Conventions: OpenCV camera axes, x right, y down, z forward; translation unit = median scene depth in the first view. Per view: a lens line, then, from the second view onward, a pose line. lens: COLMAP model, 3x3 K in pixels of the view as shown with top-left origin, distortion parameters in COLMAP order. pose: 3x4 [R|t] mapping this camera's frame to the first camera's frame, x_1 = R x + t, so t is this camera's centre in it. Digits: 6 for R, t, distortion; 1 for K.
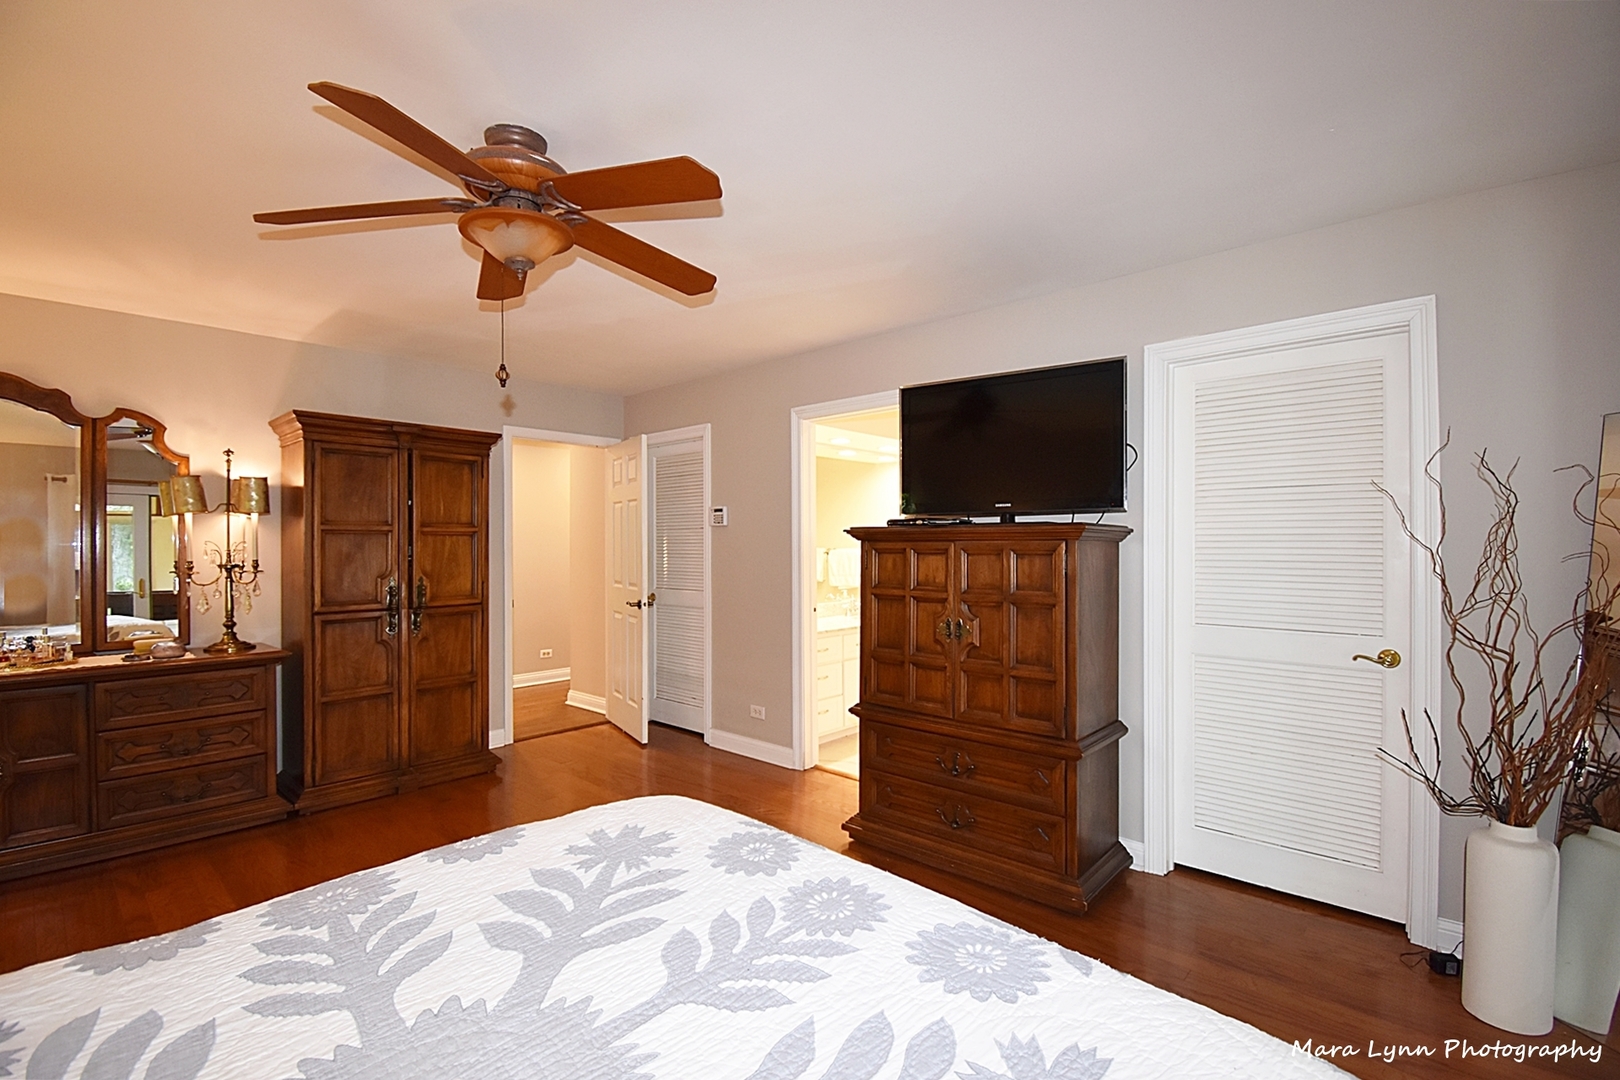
lens RADIAL K [[718.5, 0, 812.0], [0, 718.5, 543.1], [0, 0, 1]] dist [0.008541, -0.020417]
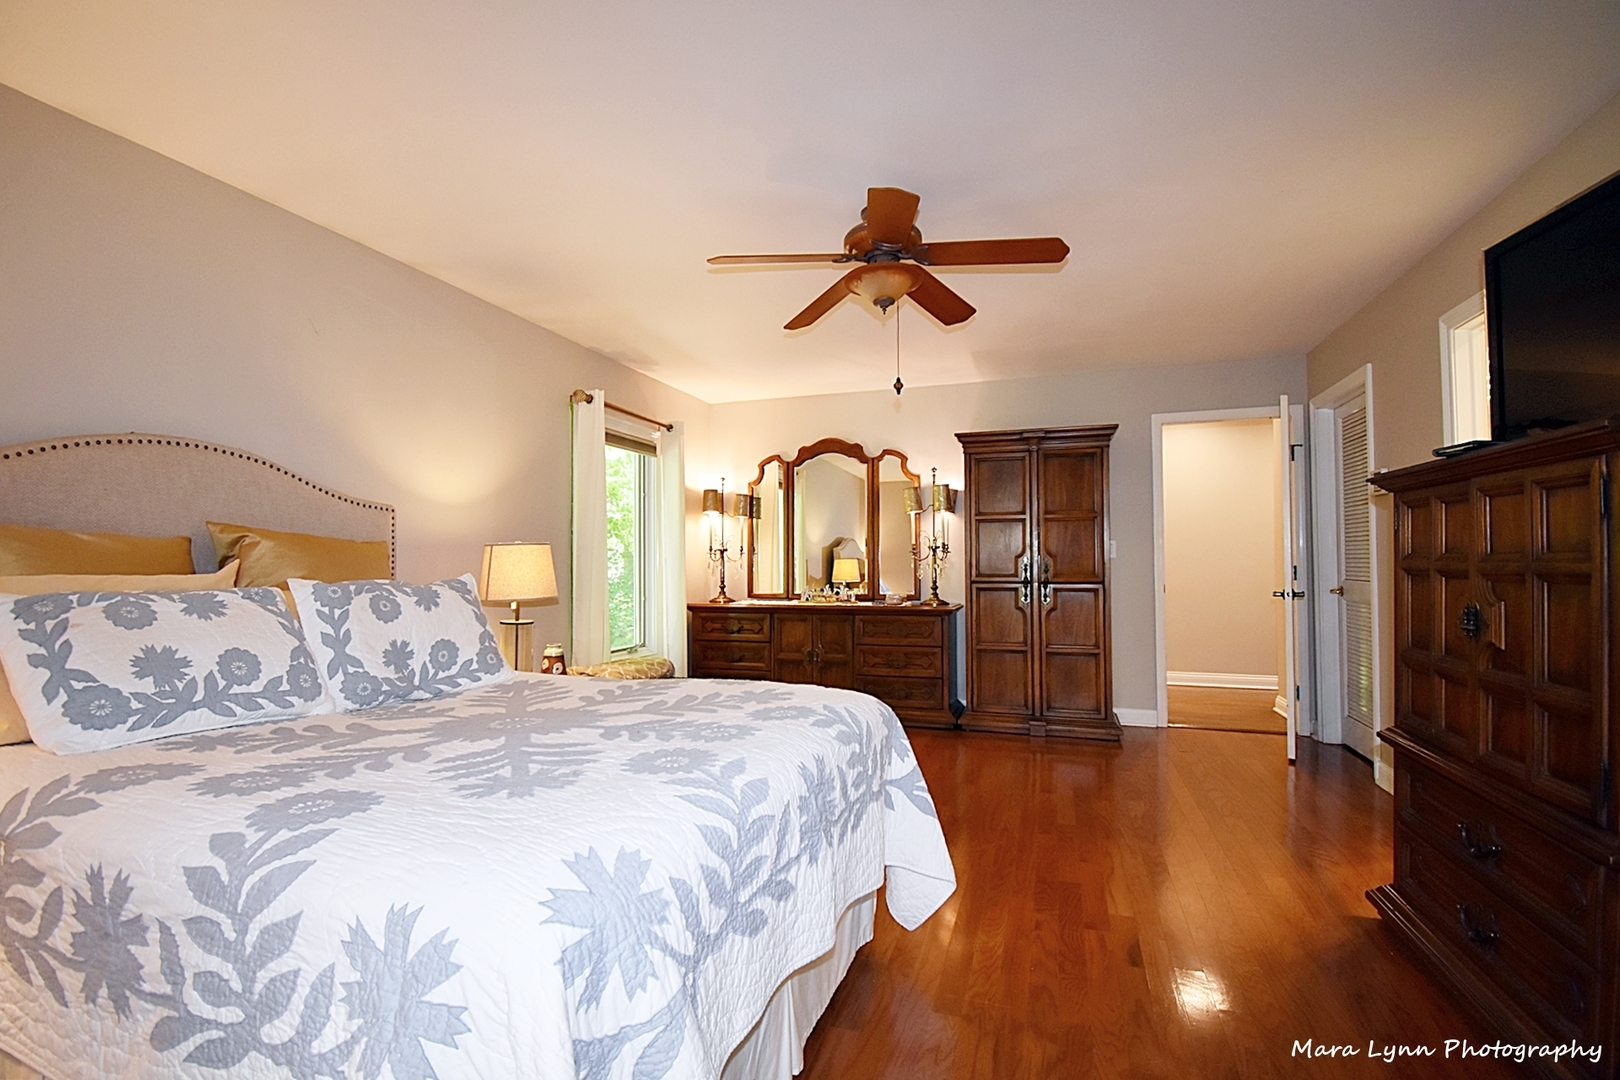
lens RADIAL K [[718.5, 0, 812.0], [0, 718.5, 543.1], [0, 0, 1]] dist [0.008541, -0.020417]
pose [[0.400480, -0.021072, -0.916063, 0.424821], [0.004376, 0.999768, -0.021084, 0.052845], [0.916295, 0.004435, 0.400479, 0.186694]]
